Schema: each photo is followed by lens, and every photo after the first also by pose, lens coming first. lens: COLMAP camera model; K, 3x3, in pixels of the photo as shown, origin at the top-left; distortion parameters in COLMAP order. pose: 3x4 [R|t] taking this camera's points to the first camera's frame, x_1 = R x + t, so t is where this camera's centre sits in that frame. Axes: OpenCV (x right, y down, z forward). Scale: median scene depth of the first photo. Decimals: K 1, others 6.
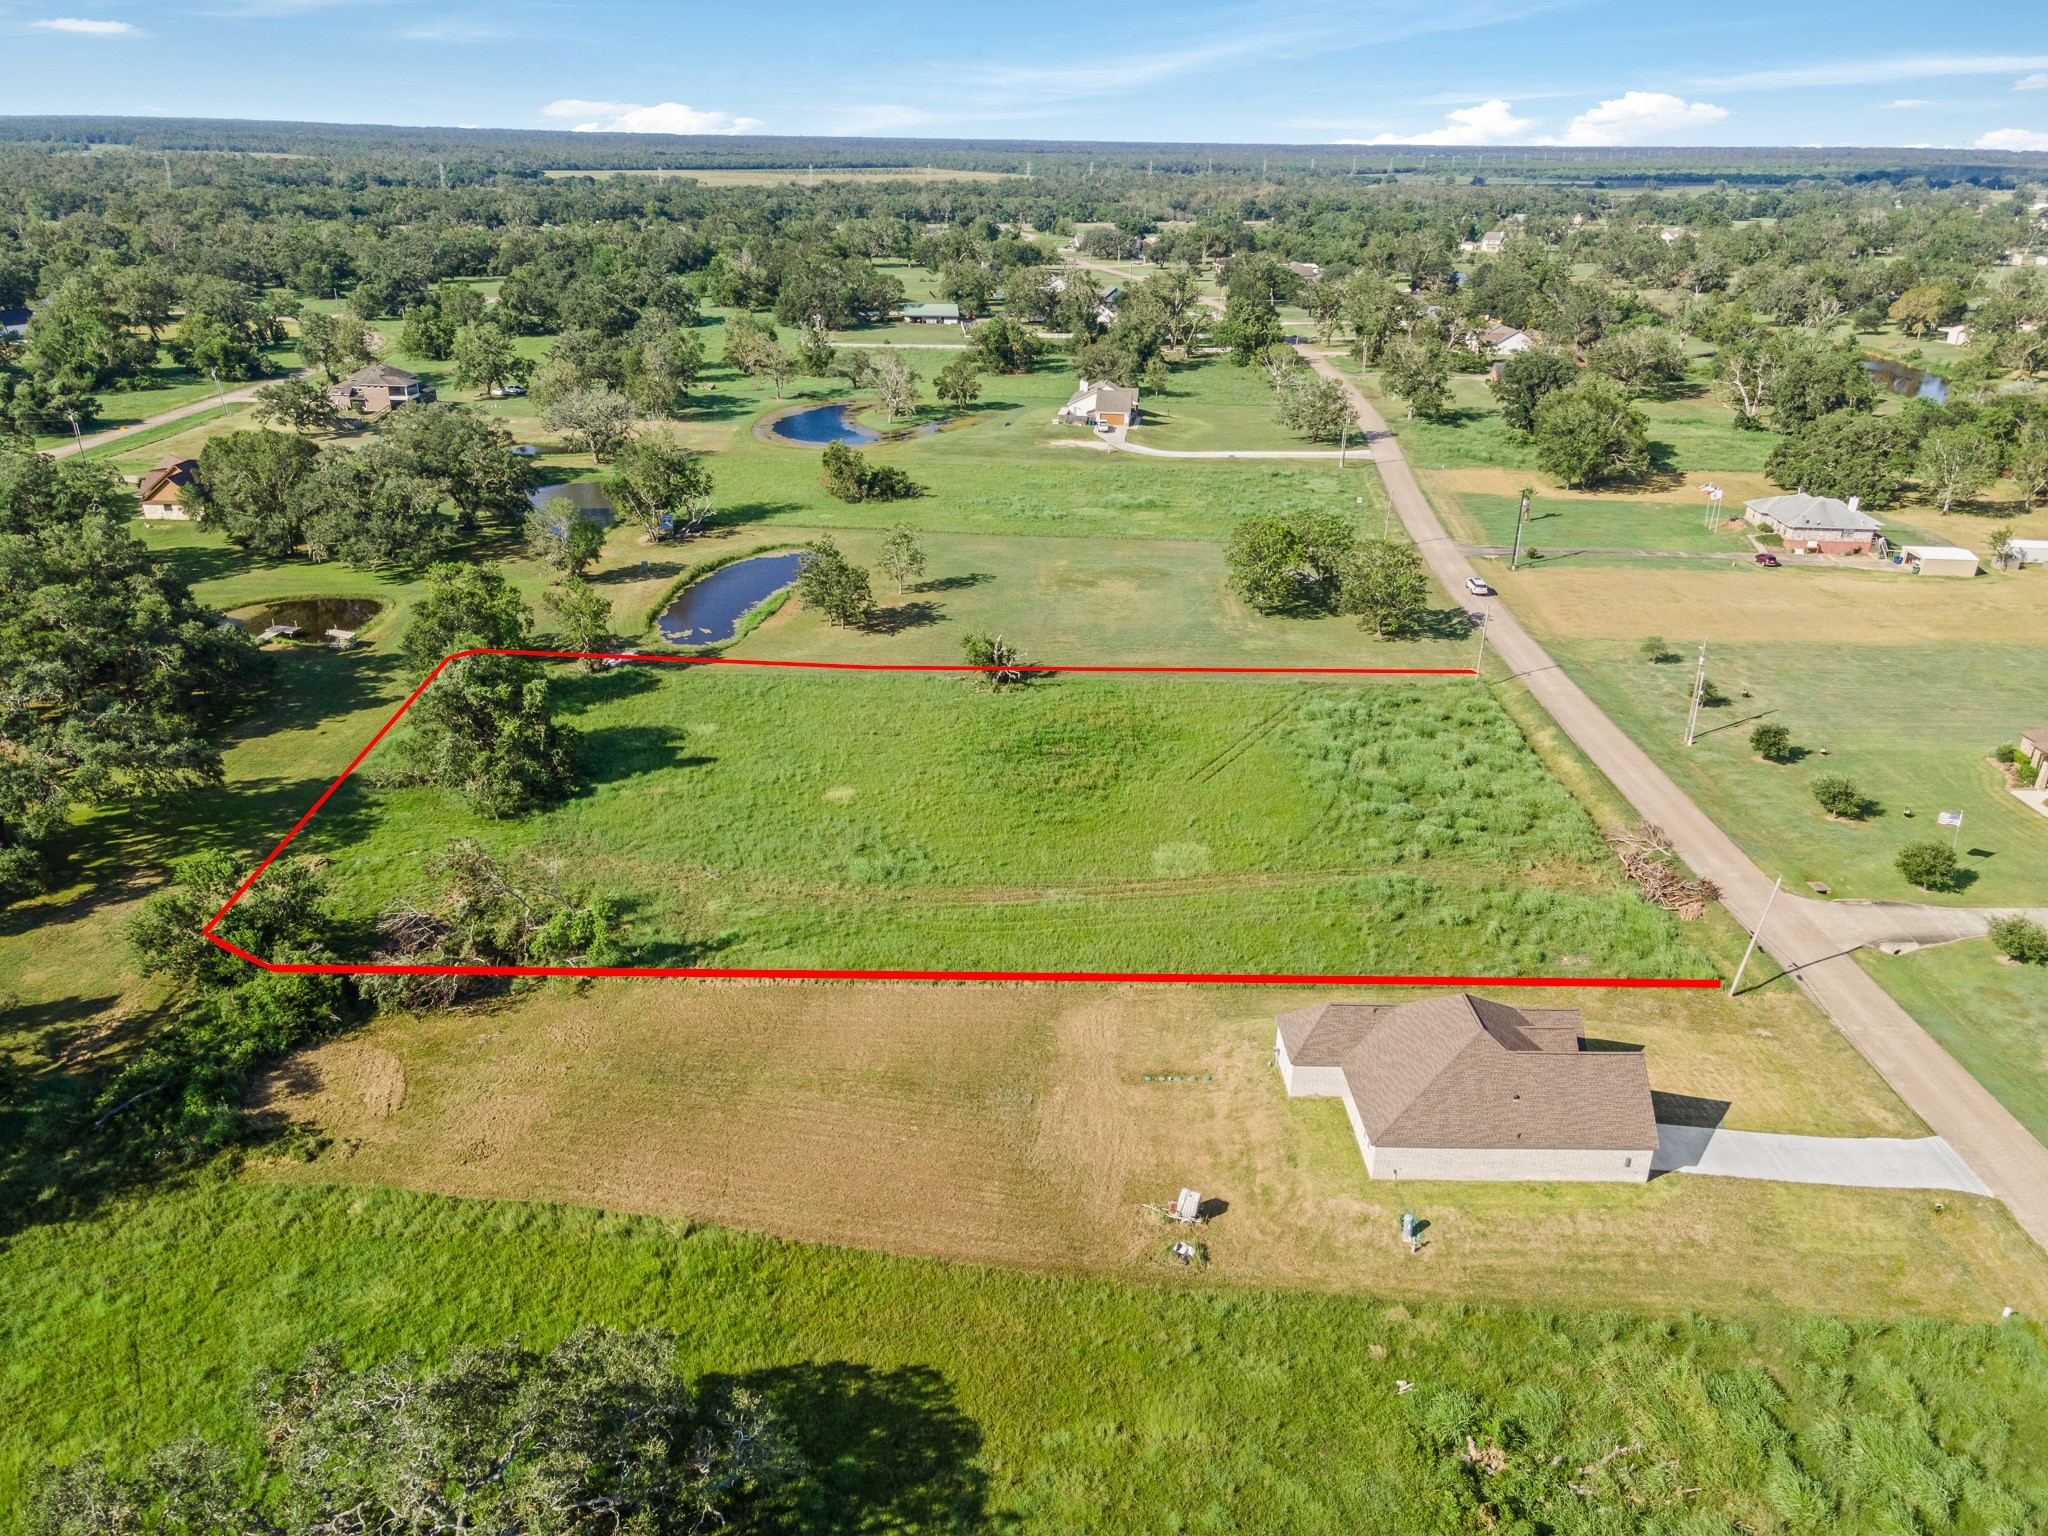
lens RADIAL K [[1498.2, 0, 1017.0], [0, 1498.2, 758.0], [0, 0, 1]] dist [0.013039, 0.048395]
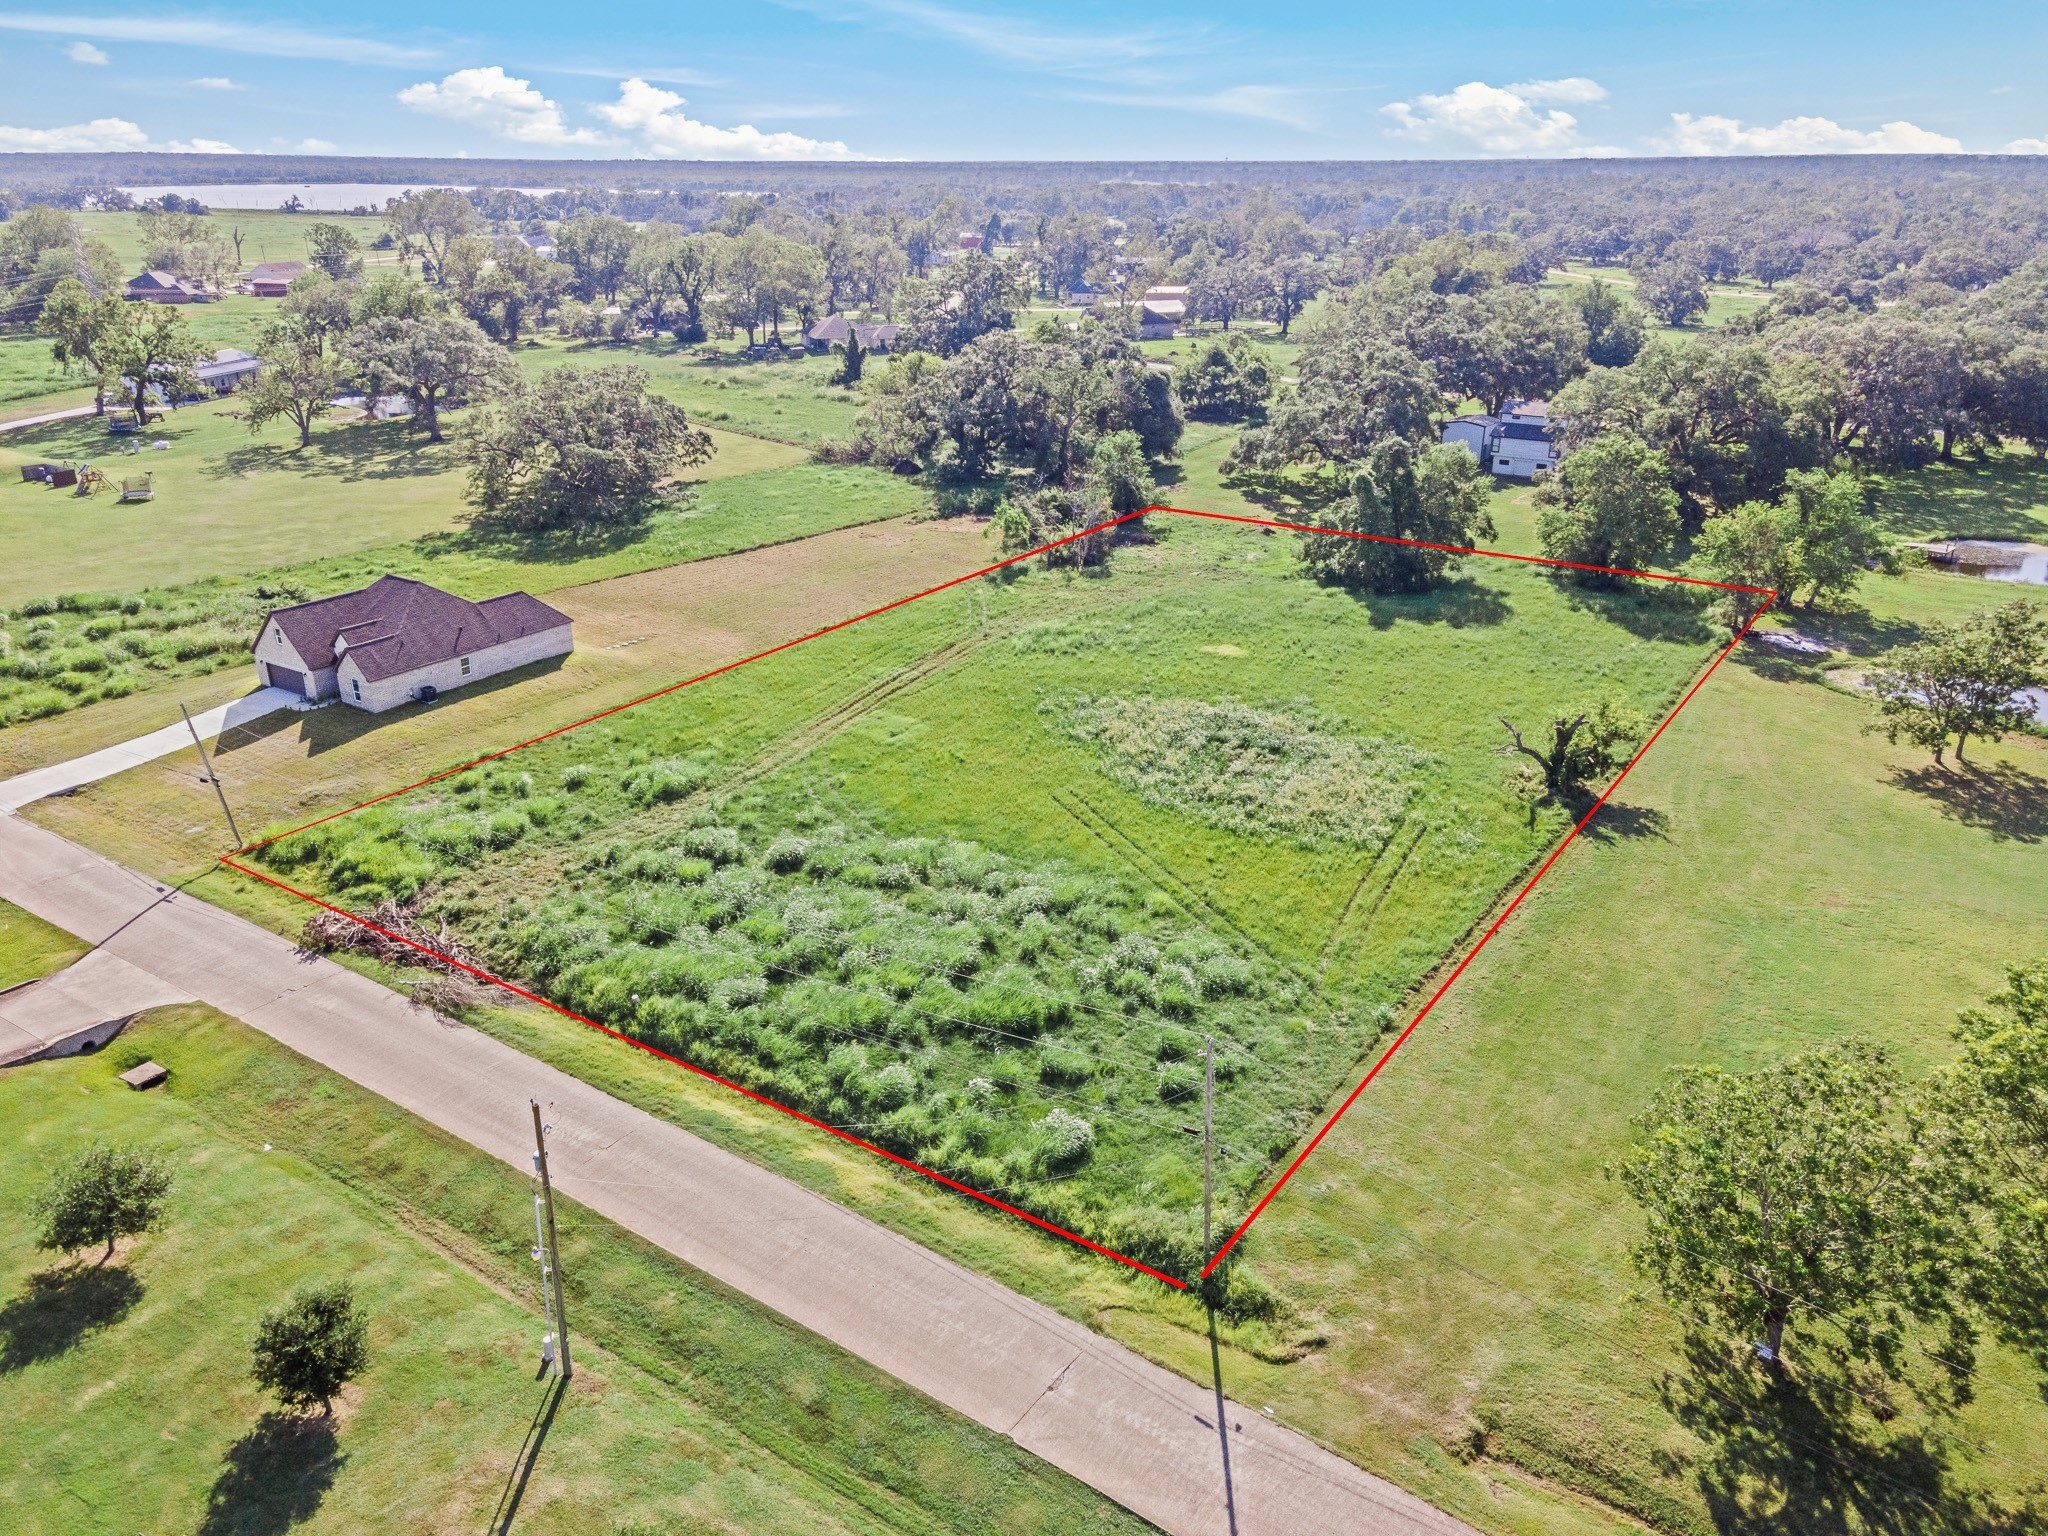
lens RADIAL K [[1498.2, 0, 1017.0], [0, 1498.2, 758.0], [0, 0, 1]] dist [0.013039, 0.048395]
pose [[-0.558940, 0.295392, -0.774809, 0.555502], [-0.324789, 0.781747, 0.532337, -0.300592], [0.762953, 0.549195, -0.341010, 1.017906]]
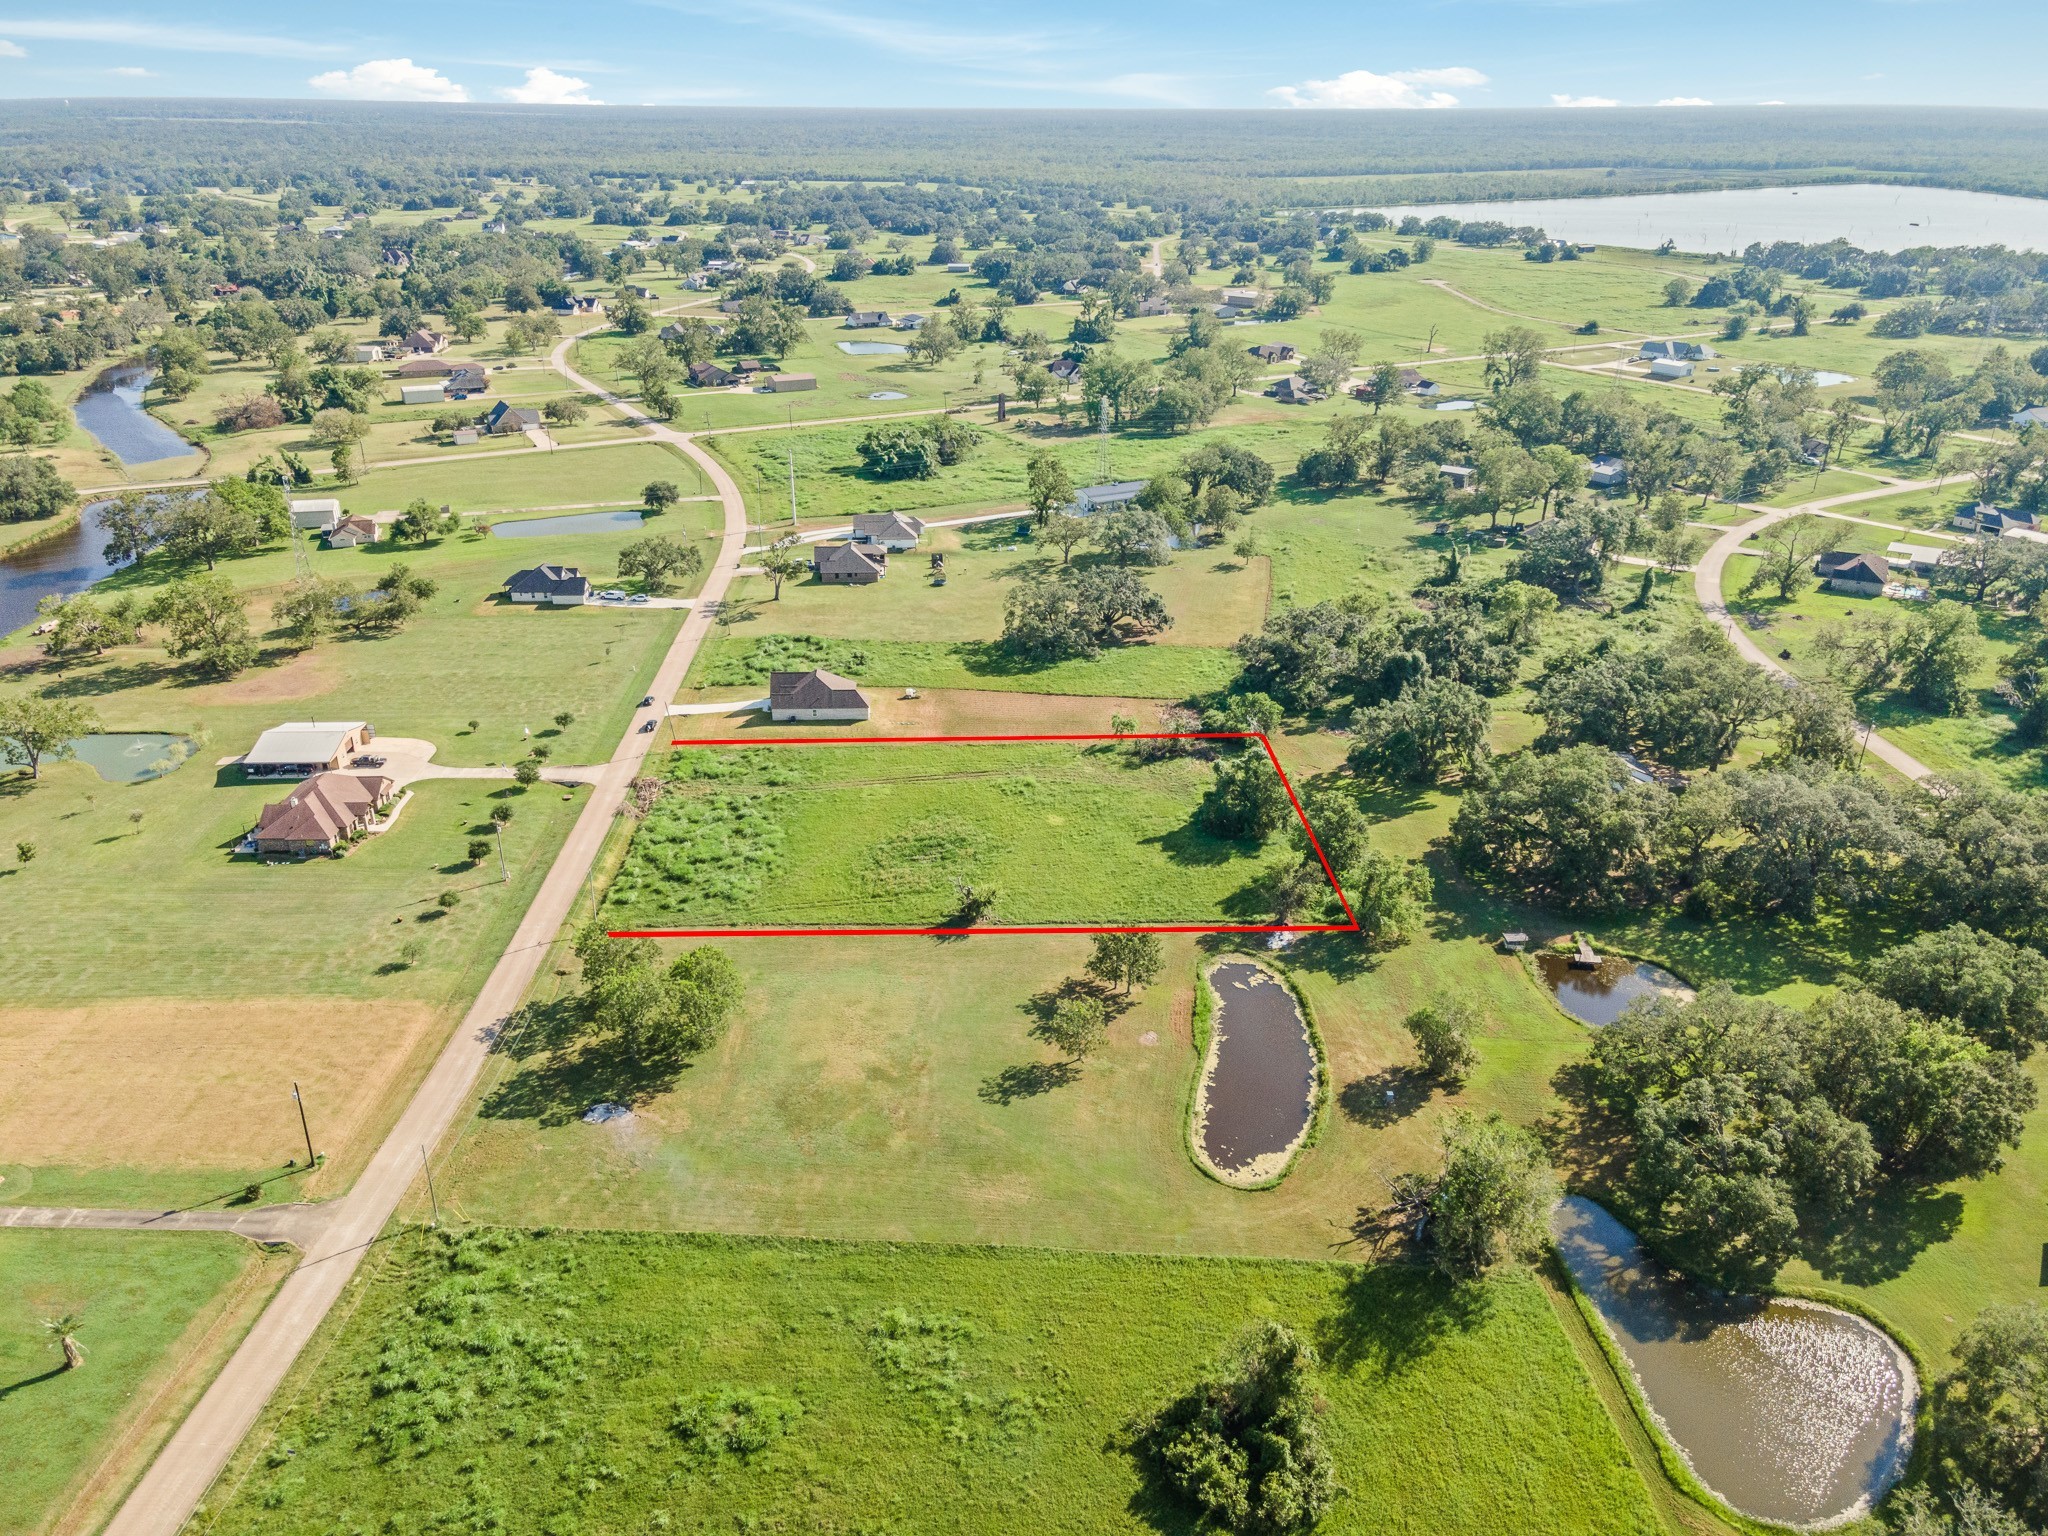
lens RADIAL K [[1498.2, 0, 1017.0], [0, 1498.2, 758.0], [0, 0, 1]] dist [0.013039, 0.048395]
pose [[-0.999238, -0.000512, -0.039024, -0.001928], [-0.028501, 0.692653, 0.720708, -1.077634], [0.026661, 0.721271, -0.692140, 1.783742]]
